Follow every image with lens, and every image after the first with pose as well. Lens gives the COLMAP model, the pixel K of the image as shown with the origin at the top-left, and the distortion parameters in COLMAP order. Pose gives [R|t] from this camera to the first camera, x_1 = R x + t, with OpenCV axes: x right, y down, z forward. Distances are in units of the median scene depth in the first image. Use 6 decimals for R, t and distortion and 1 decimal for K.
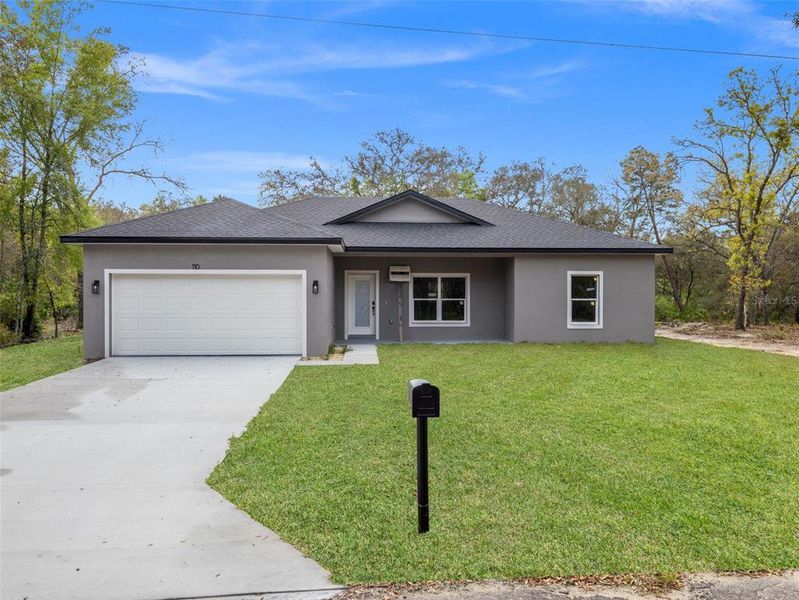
lens RADIAL K [[706.3, 0, 398.7], [0, 706.3, 304.5], [0, 0, 1]] dist [0.005034, -0.001165]
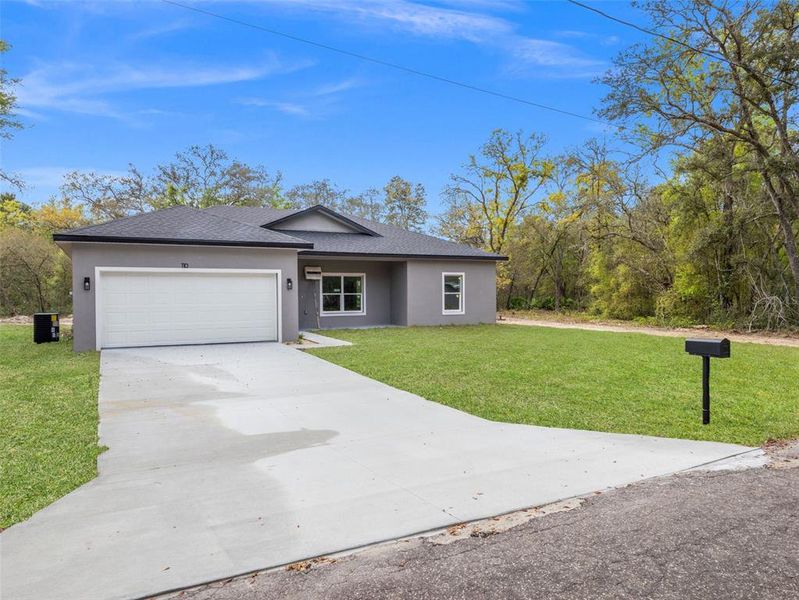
lens RADIAL K [[593.4, 0, 407.5], [0, 593.4, 298.8], [0, 0, 1]] dist [-0.005565, -0.000397]
pose [[0.909153, -0.009191, 0.416362, -0.276520], [0.009261, 0.999955, 0.001853, 0.000453], [-0.416360, 0.002172, 0.909197, -0.003228]]
